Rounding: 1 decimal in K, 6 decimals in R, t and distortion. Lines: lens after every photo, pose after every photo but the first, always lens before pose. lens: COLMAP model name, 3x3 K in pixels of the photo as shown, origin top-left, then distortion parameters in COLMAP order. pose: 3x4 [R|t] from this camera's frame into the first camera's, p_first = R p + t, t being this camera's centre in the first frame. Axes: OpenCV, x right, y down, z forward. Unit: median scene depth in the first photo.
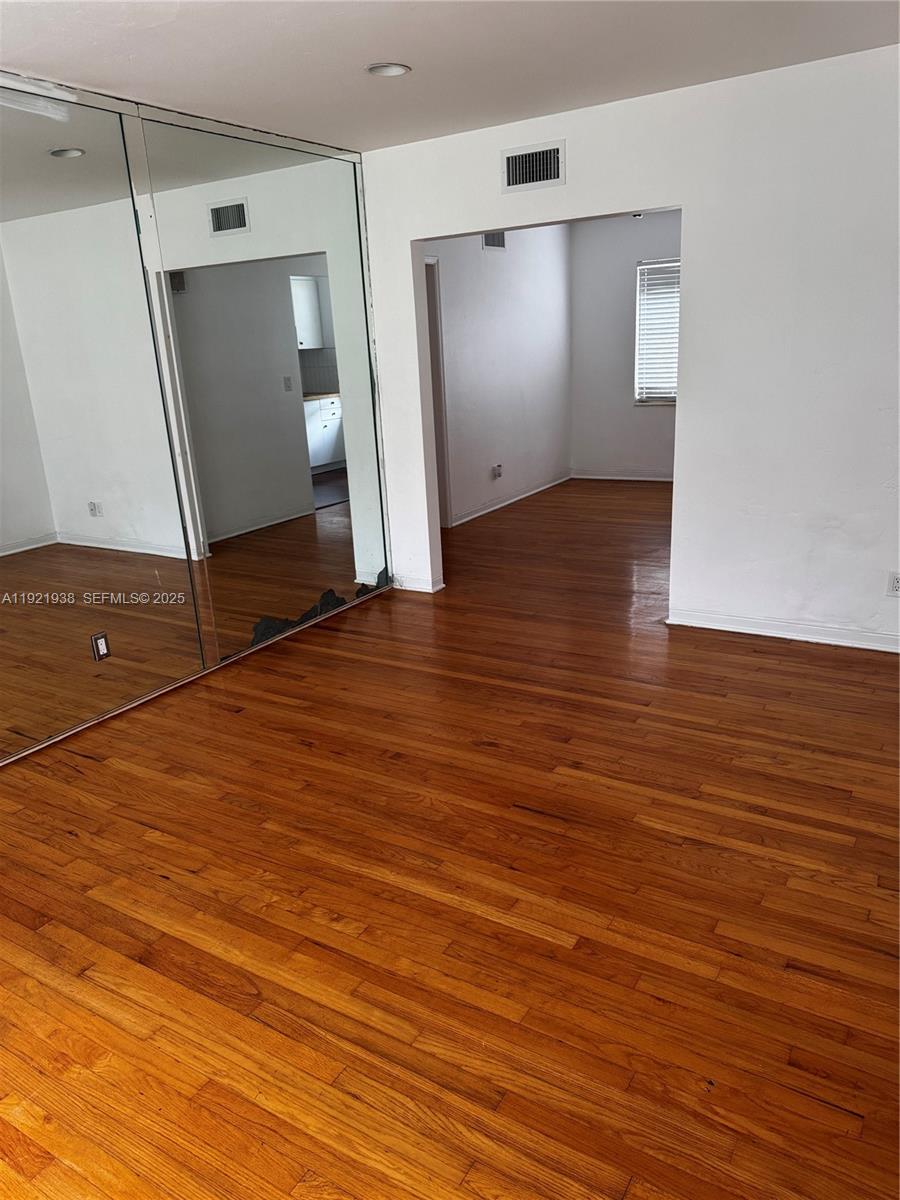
lens RADIAL K [[867.1, 0, 453.1], [0, 867.1, 603.3], [0, 0, 1]] dist [0.042138, -0.006751]
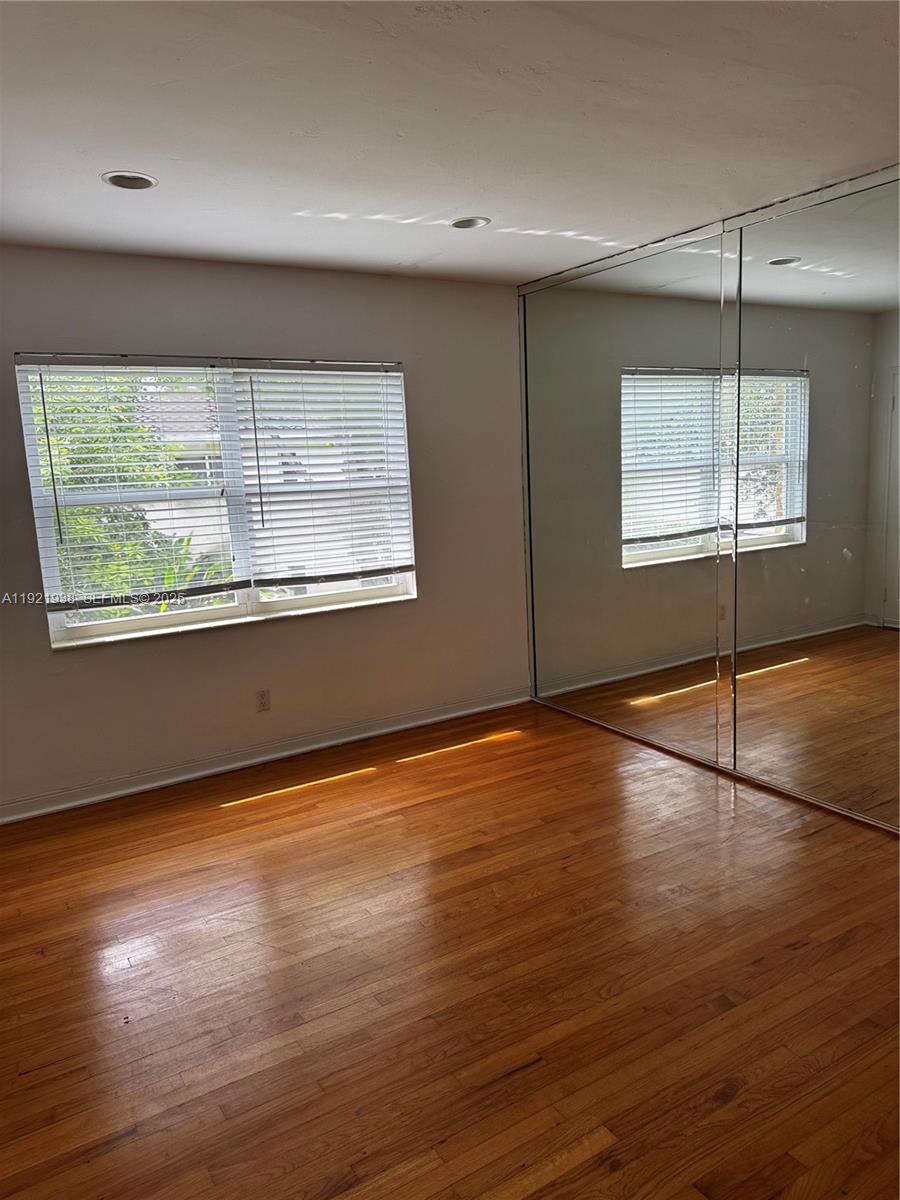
lens RADIAL K [[867.1, 0, 453.1], [0, 867.1, 603.3], [0, 0, 1]] dist [0.042138, -0.006751]
pose [[-0.451719, 0.226270, -0.862990, 0.709691], [-0.199909, 0.917037, 0.345080, -0.406821], [0.869475, 0.328398, -0.369010, 1.118623]]
